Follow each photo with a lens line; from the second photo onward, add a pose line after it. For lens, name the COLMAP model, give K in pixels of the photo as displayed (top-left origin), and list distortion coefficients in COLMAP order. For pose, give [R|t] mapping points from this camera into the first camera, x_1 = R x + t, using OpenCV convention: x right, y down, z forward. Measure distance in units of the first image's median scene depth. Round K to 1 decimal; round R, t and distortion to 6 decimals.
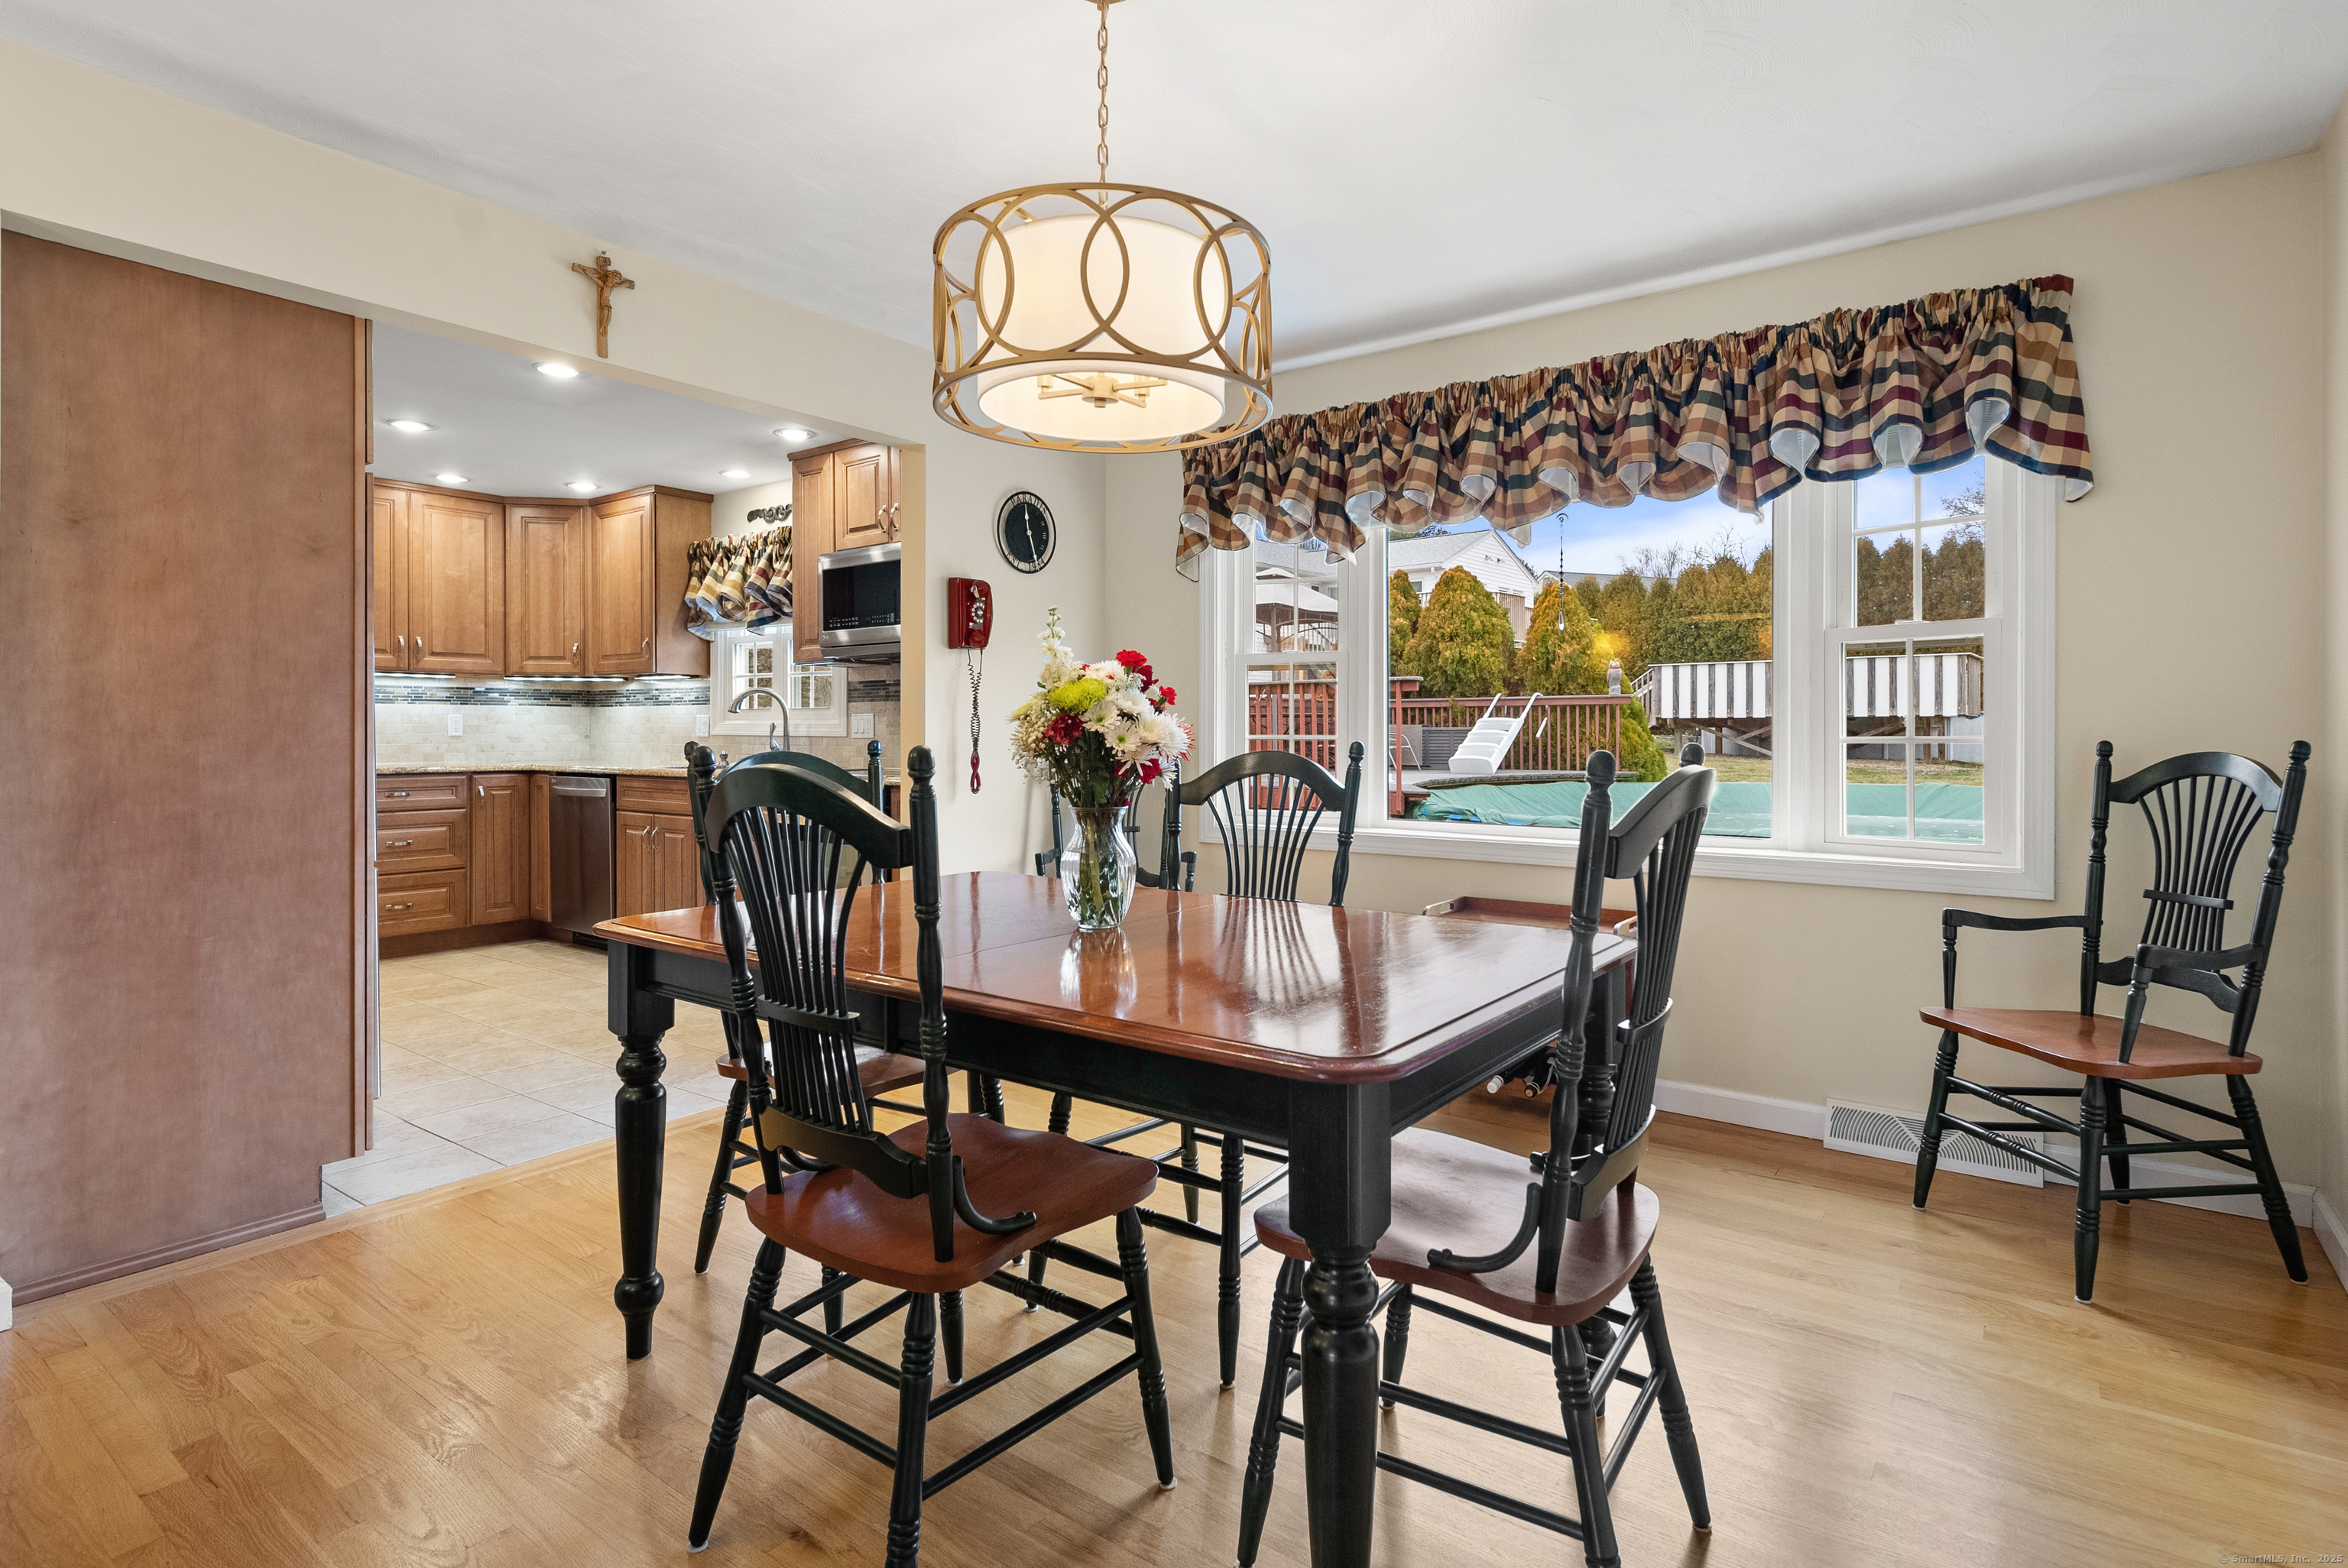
lens RADIAL K [[1167.3, 0, 1178.6], [0, 1167.3, 737.8], [0, 0, 1]] dist [0.001846, 0.000031]
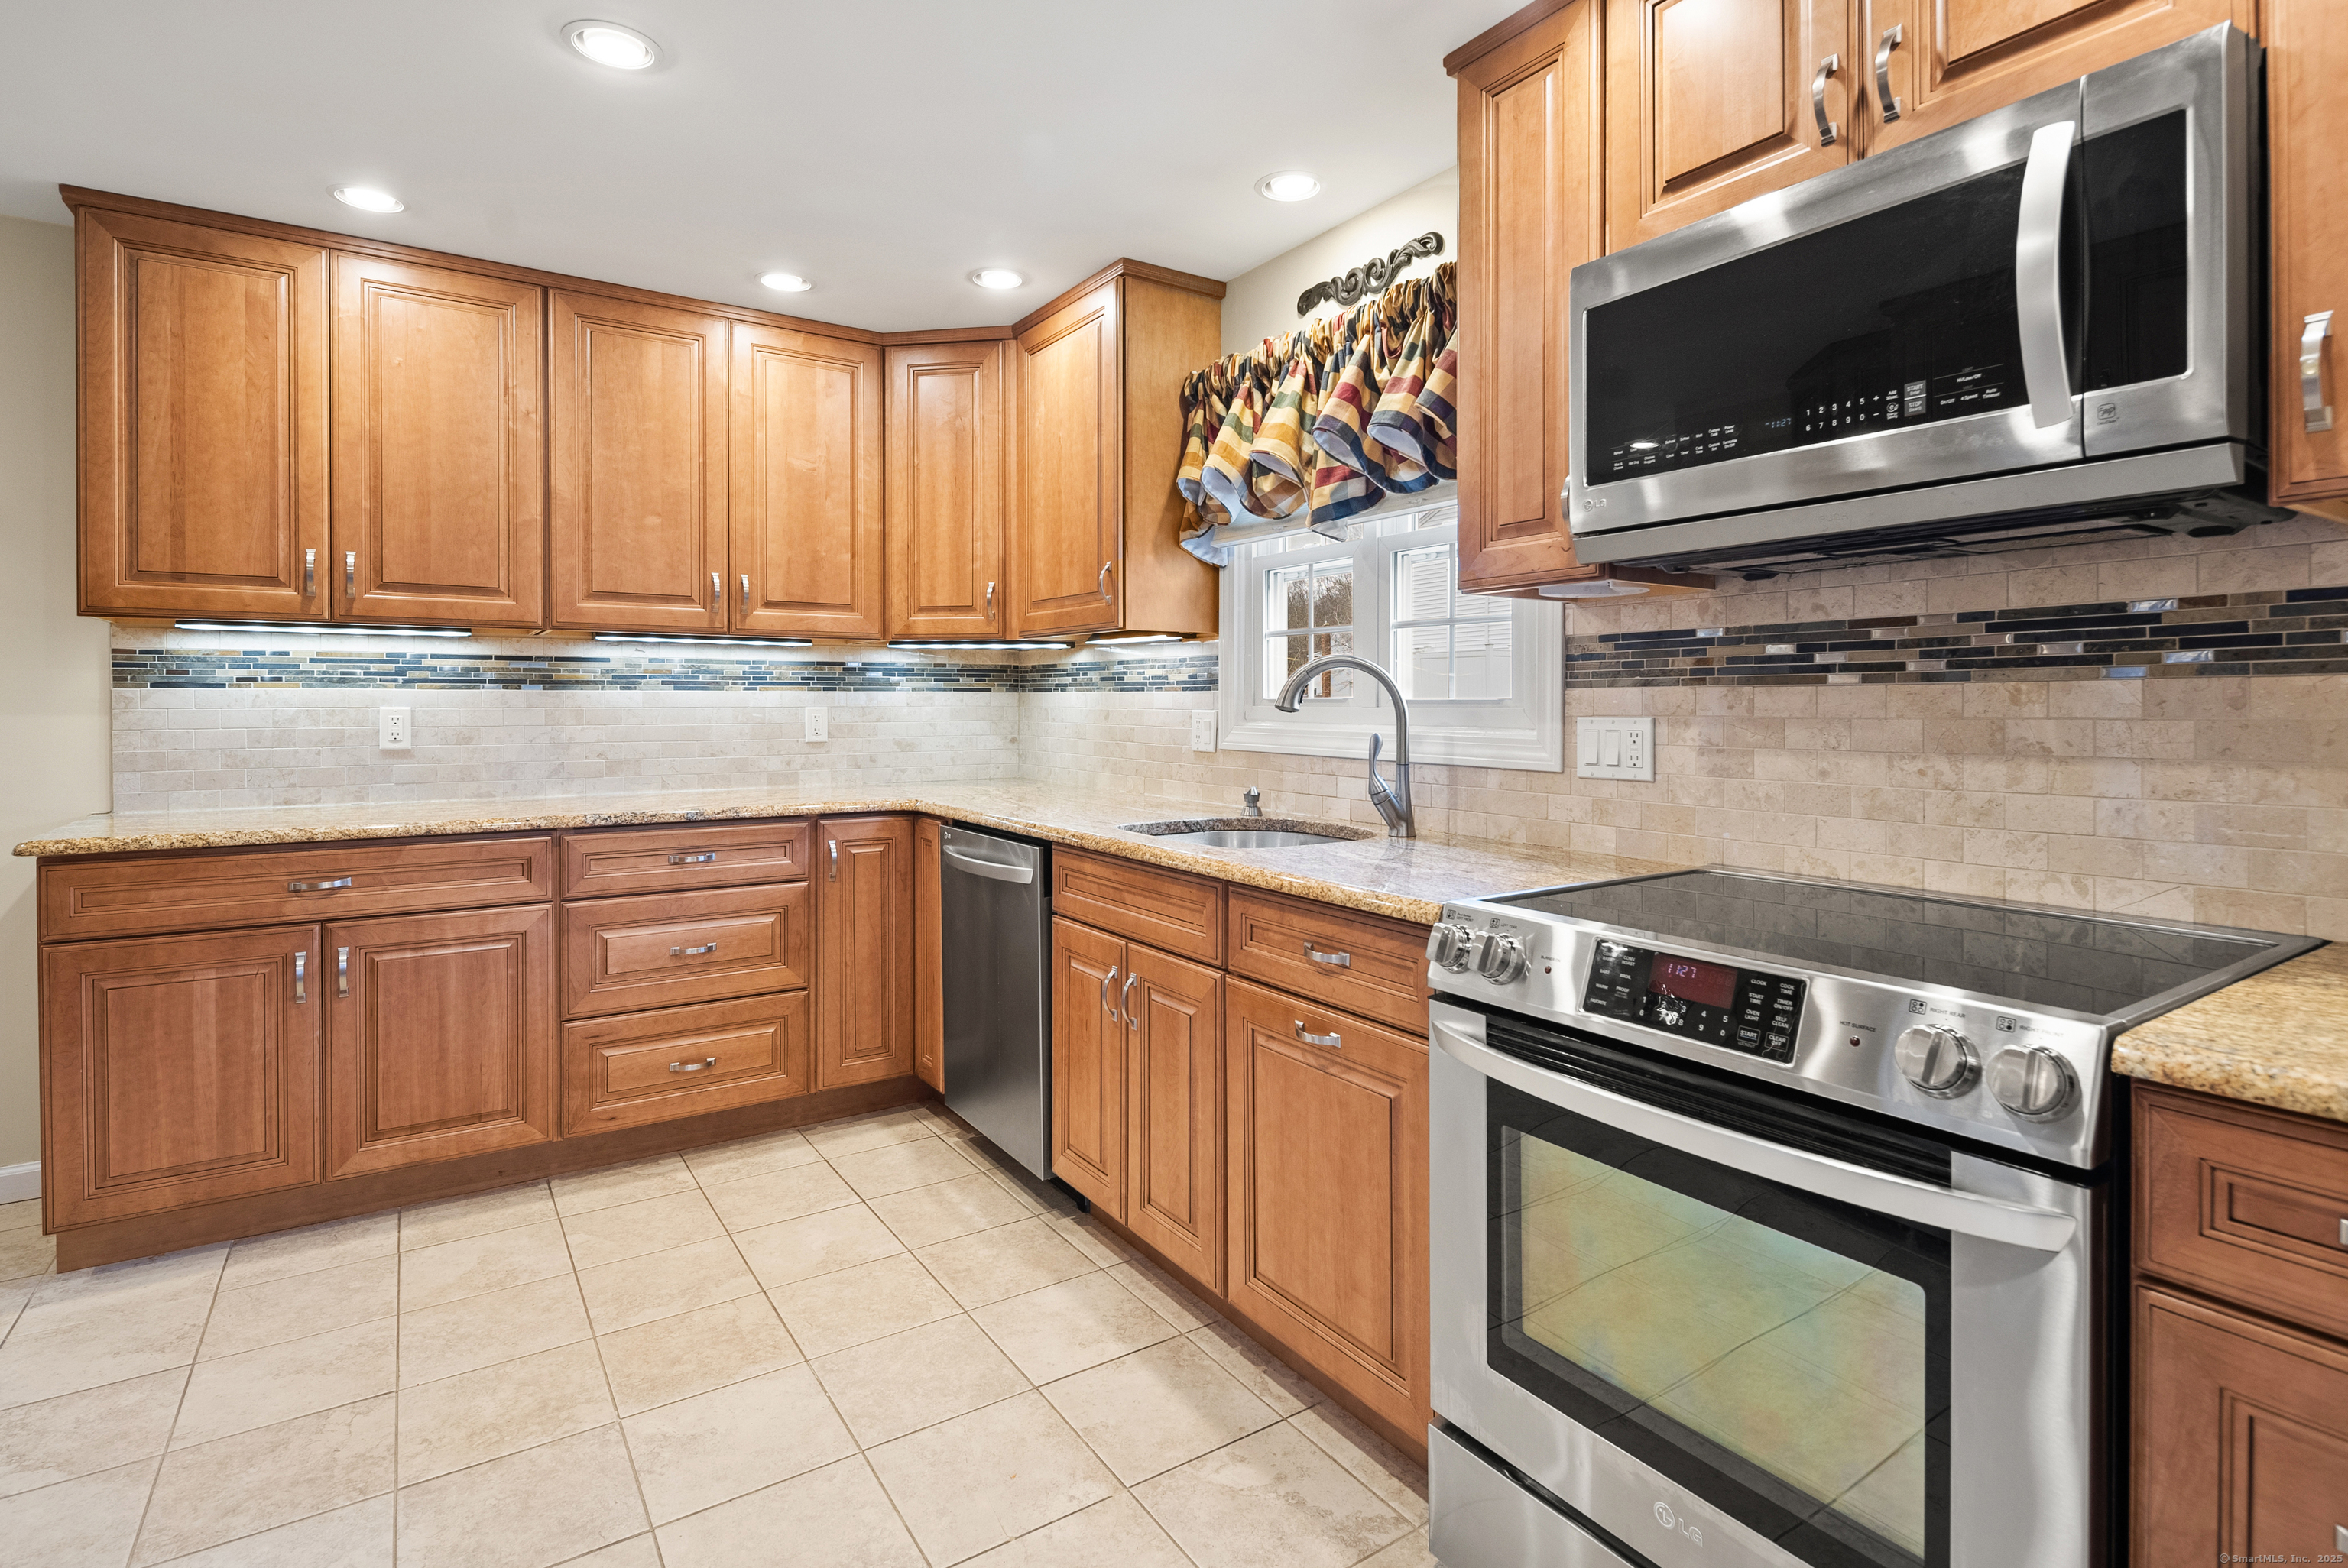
lens RADIAL K [[1167.3, 0, 1178.6], [0, 1167.3, 737.8], [0, 0, 1]] dist [0.001846, 0.000031]
pose [[0.938784, 0.012440, -0.344281, -0.250524], [-0.004353, 0.999696, 0.024254, -0.020793], [0.344479, -0.021271, 0.938553, 0.531406]]
